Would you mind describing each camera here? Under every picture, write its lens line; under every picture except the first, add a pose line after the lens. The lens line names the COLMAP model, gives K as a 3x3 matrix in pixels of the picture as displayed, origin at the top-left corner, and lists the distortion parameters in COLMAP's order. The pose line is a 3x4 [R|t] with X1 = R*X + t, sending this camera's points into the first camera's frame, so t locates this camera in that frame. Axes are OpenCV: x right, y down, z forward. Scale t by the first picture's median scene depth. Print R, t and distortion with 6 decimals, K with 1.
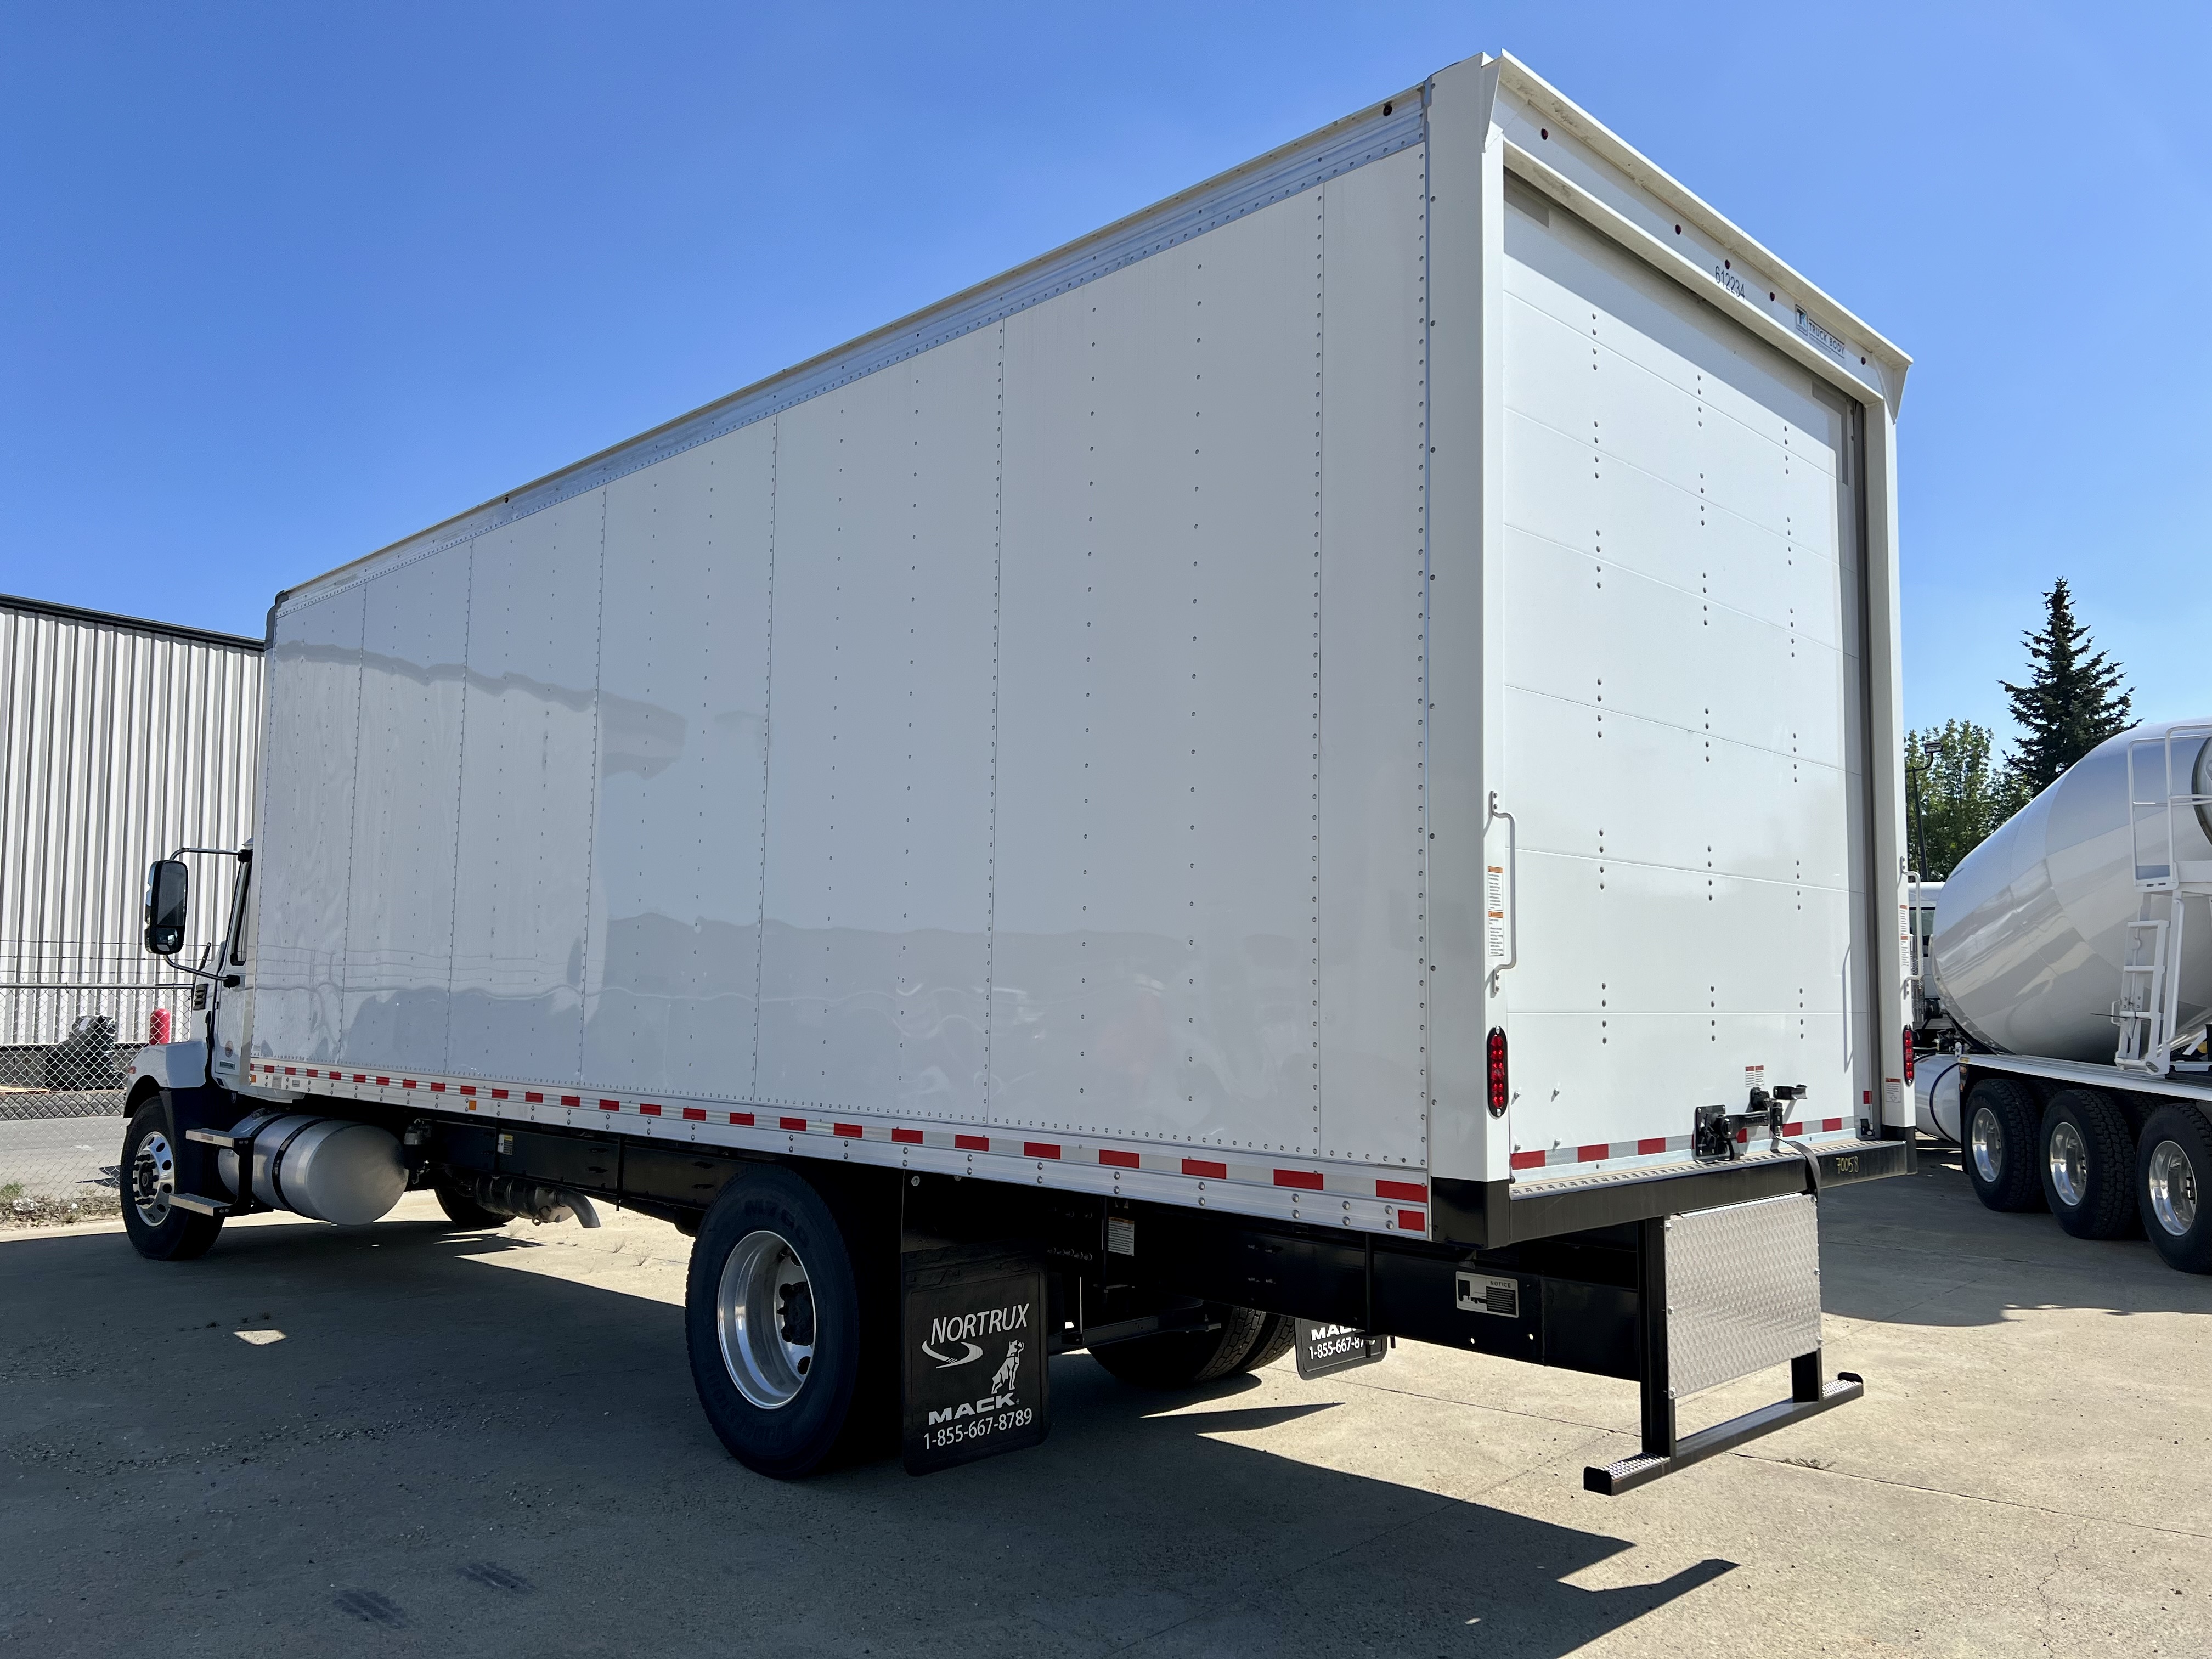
lens RADIAL K [[1724.0, 0, 1113.2], [0, 1724.0, 860.0], [0, 0, 1]] dist [0.115820, 0.002298]
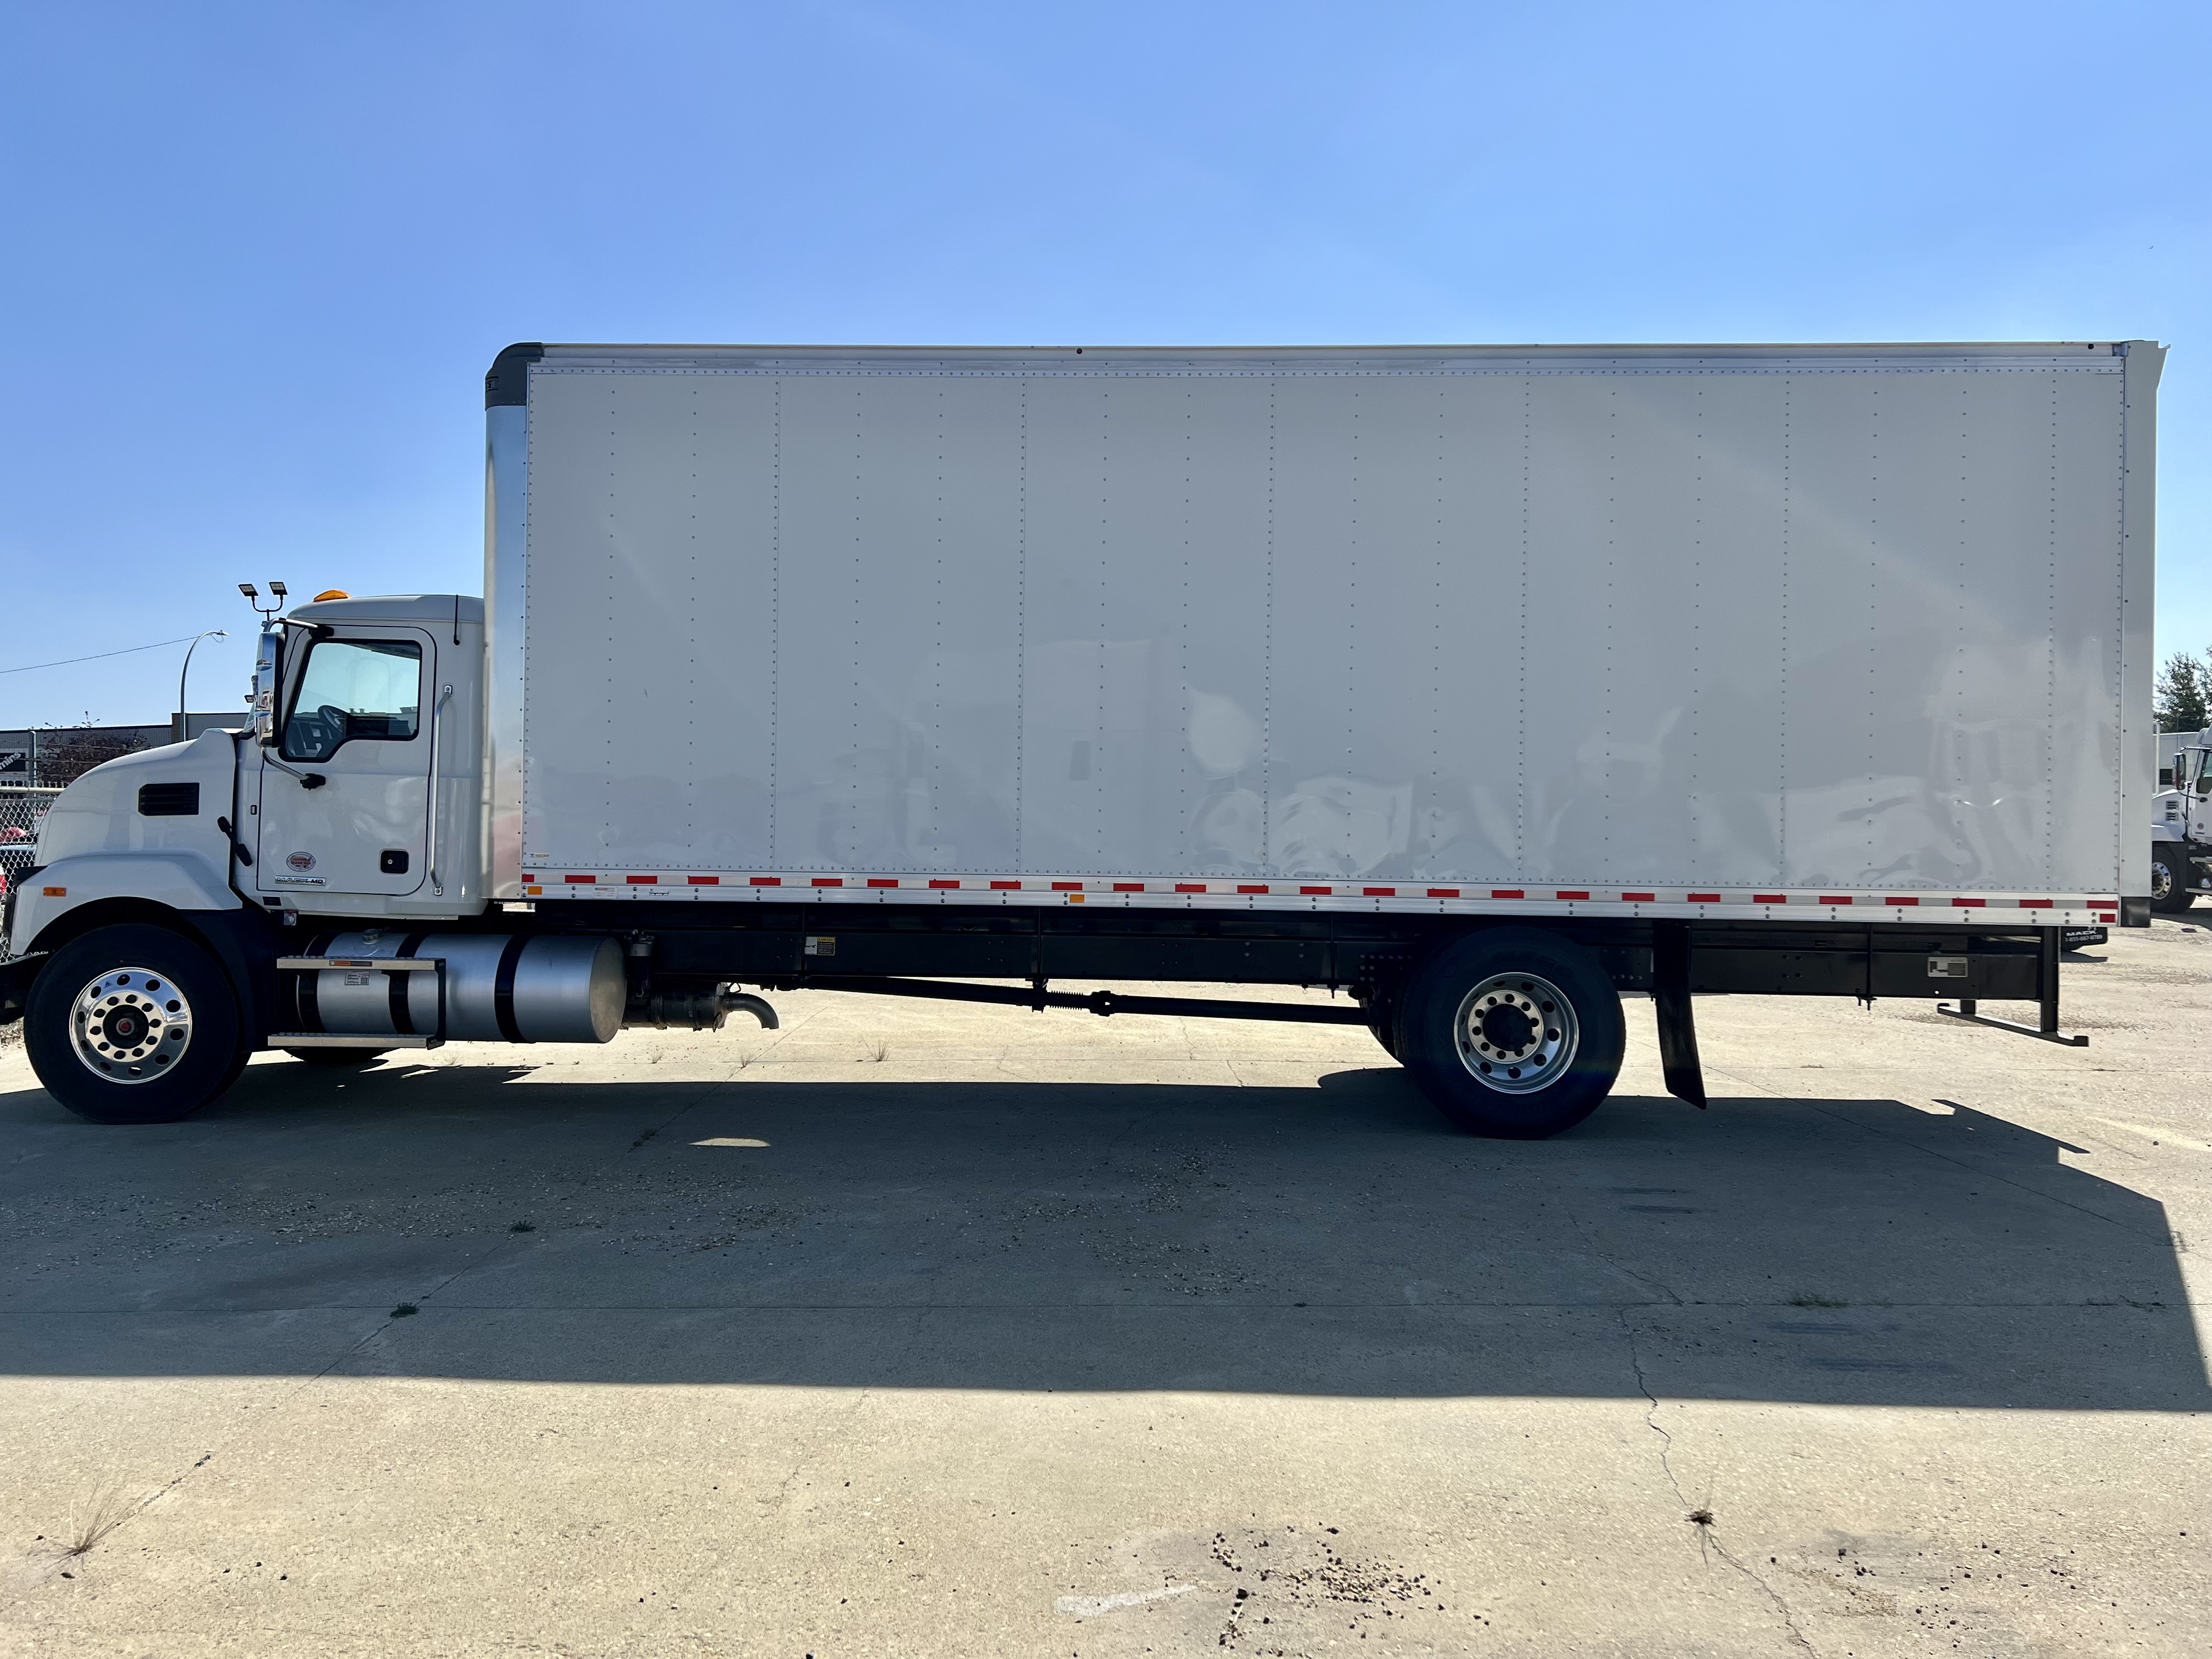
lens RADIAL K [[1669.1, 0, 1101.7], [0, 1669.1, 831.4], [0, 0, 1]] dist [0.097264, -0.138796]
pose [[0.735649, -0.003428, 0.677354, -1.029799], [-0.055973, 0.996260, 0.065831, 0.021331], [-0.675047, -0.086342, 0.732705, 0.178884]]
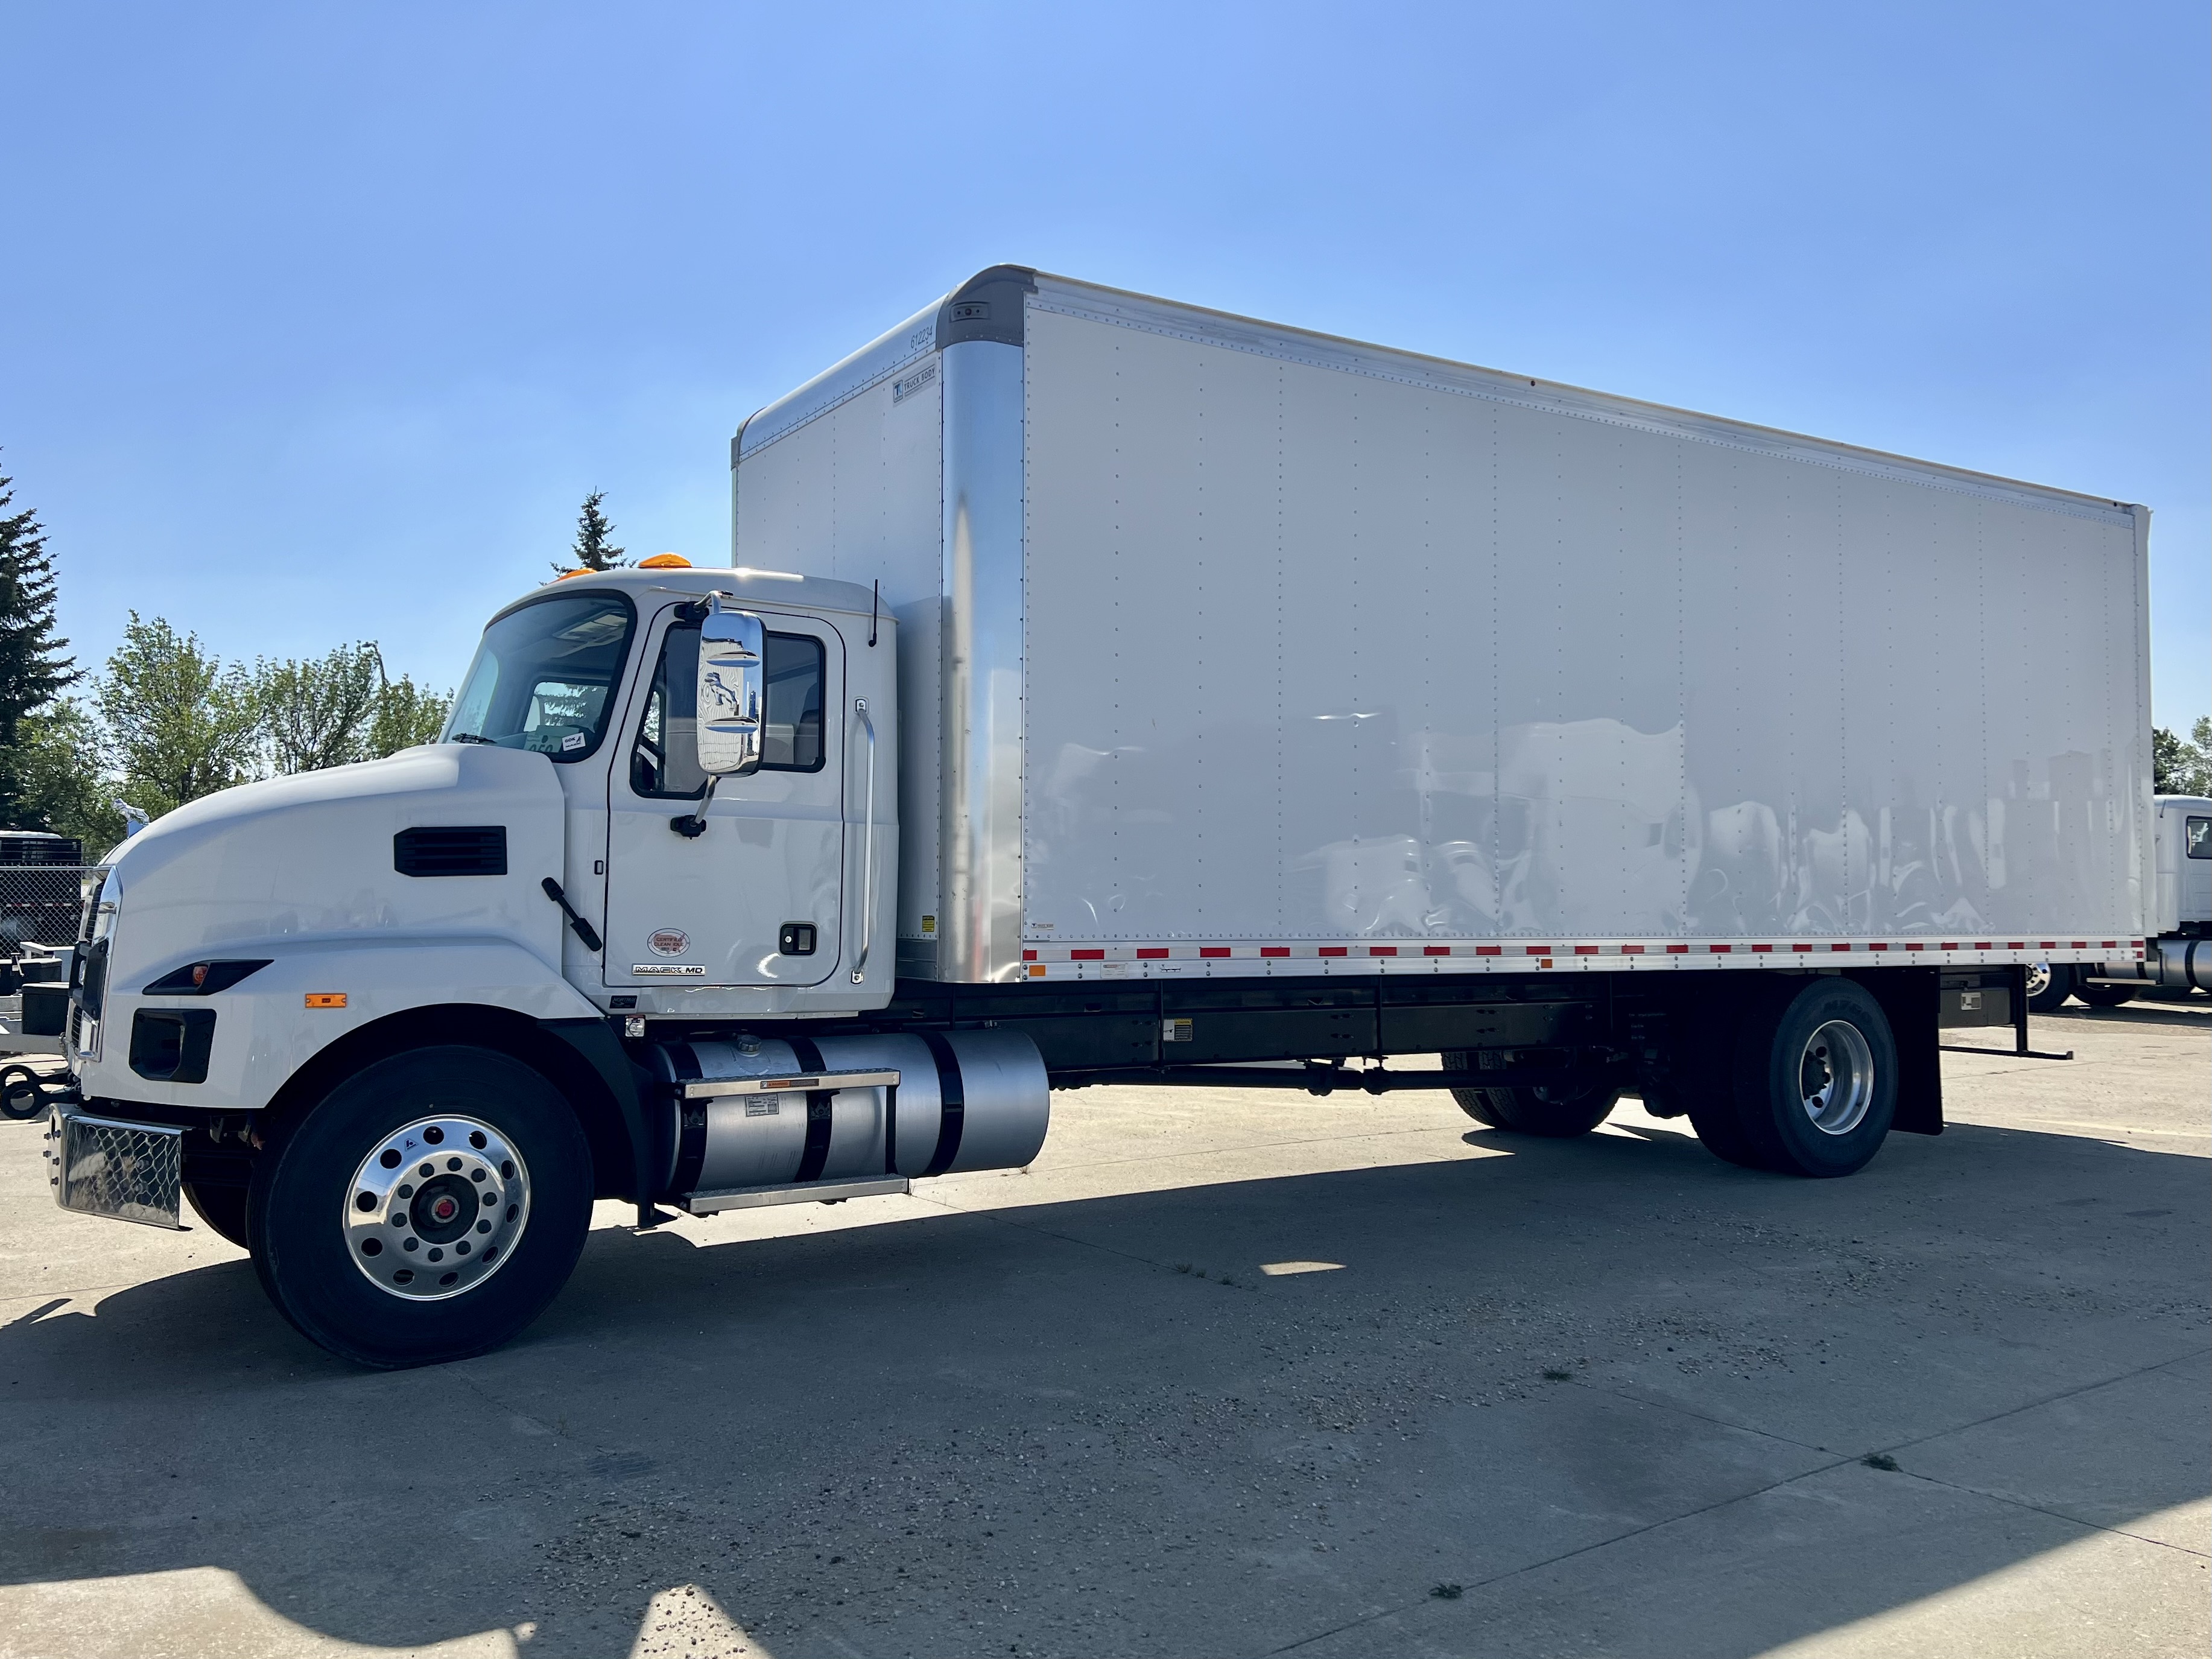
lens RADIAL K [[1841.1, 0, 1109.0], [0, 1841.1, 825.2], [0, 0, 1]] dist [0.130637, -0.208523]
pose [[0.206235, 0.030129, 0.978038, -1.443821], [-0.075524, 0.997034, -0.014789, 0.087638], [-0.975583, -0.070816, 0.207899, 0.972831]]
